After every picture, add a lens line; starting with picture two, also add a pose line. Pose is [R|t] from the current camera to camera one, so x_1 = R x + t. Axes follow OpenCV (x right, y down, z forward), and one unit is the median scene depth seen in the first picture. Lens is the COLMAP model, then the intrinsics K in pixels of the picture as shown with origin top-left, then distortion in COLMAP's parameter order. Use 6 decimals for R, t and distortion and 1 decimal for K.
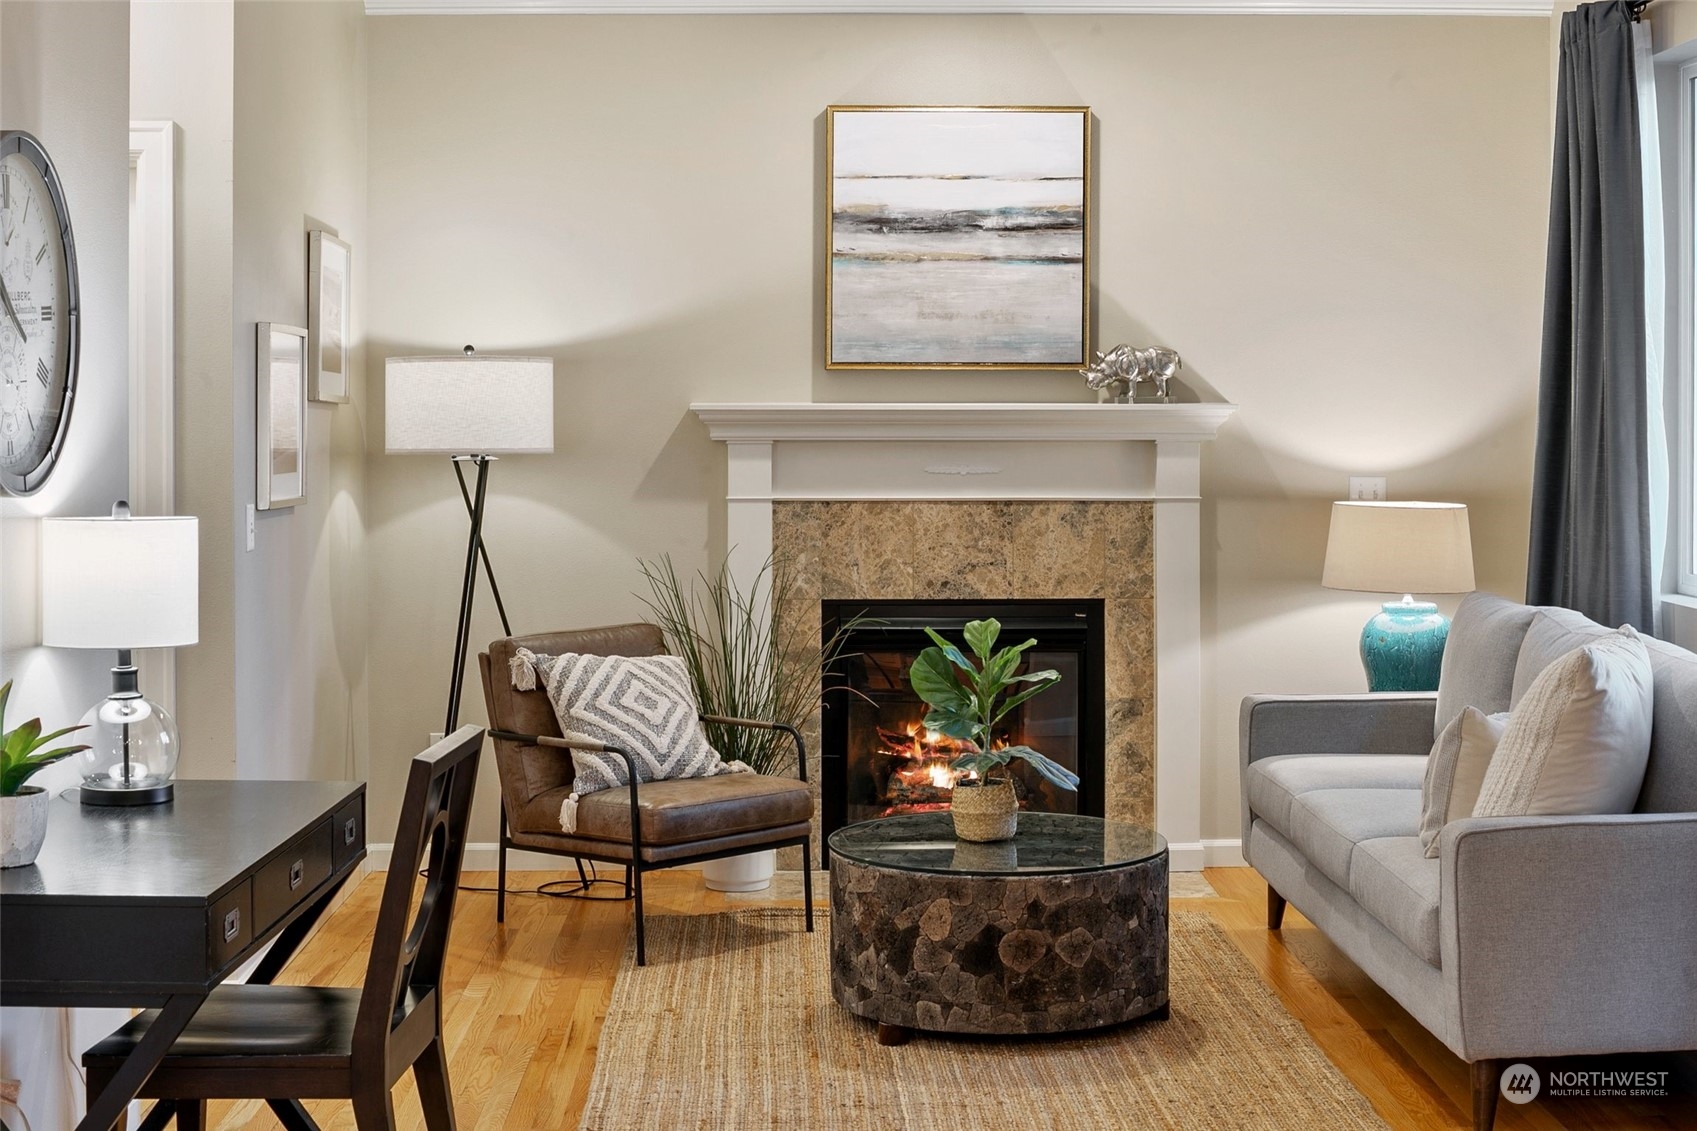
lens RADIAL K [[2532.8, 0, 849.8], [0, 2532.8, 417.3], [0, 0, 1]] dist [-0.047660, -0.126271]
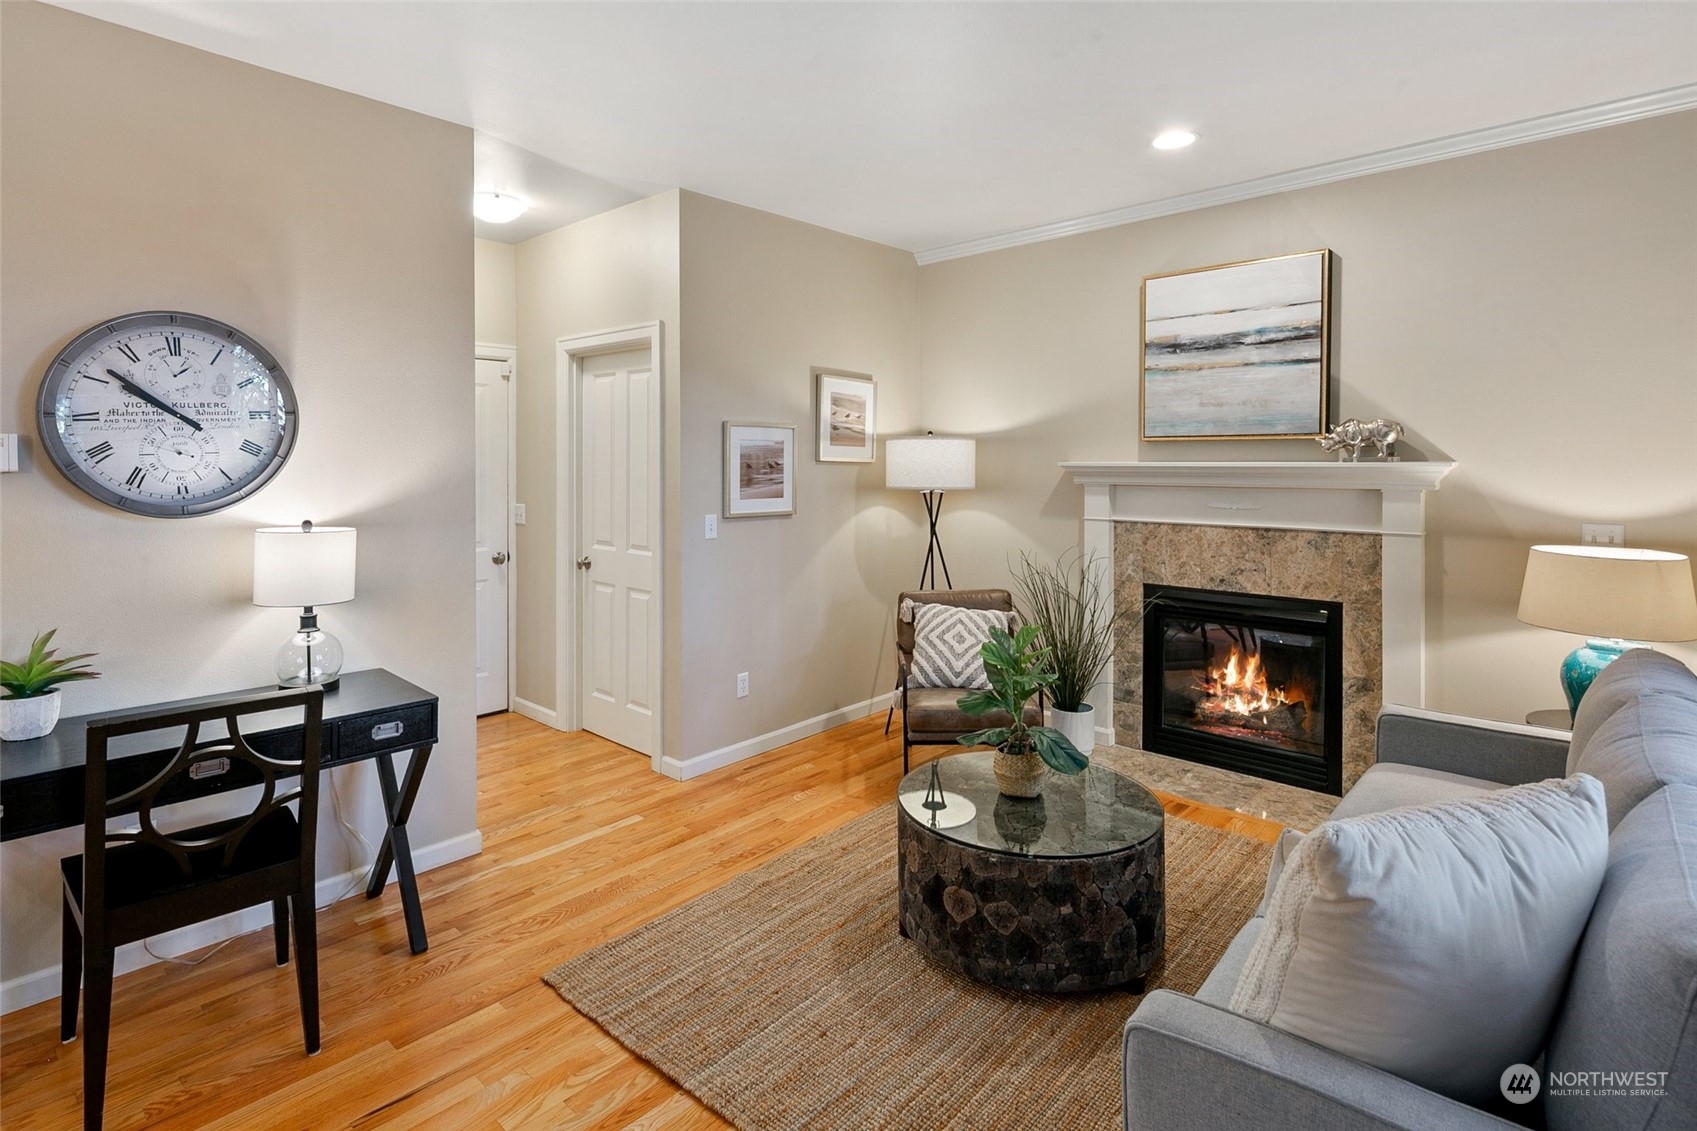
lens RADIAL K [[854.8, 0, 828.1], [0, 854.8, 470.4], [0, 0, 1]] dist [0.012684, -0.000089]
pose [[0.722562, 0.006569, -0.691275, 0.224877], [-0.002182, 0.999972, 0.007221, -0.003733], [0.691303, -0.003710, 0.722556, 0.469993]]
